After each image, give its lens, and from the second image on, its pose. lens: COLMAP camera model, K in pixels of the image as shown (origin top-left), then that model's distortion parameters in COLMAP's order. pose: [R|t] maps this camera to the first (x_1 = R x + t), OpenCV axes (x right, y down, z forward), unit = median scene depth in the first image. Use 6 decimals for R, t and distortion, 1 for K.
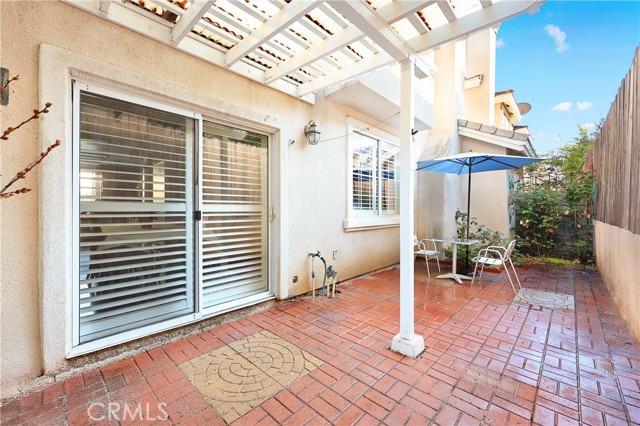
lens RADIAL K [[250.1, 0, 320.0], [0, 250.1, 213.0], [0, 0, 1]] dist [0.001510, 0.000219]
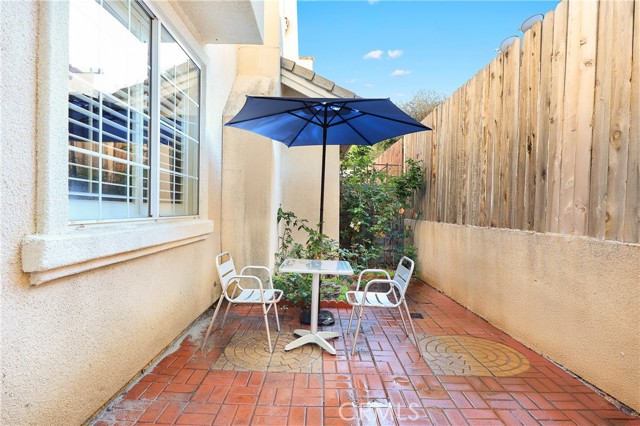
lens RADIAL K [[336.2, 0, 309.0], [0, 336.2, 215.1], [0, 0, 1]] dist [-0.000906, 0.000220]
pose [[0.739867, -0.007860, 0.672707, 0.064952], [0.004648, 0.999968, 0.006572, 0.002744], [-0.672737, -0.001736, 0.739879, 0.445264]]
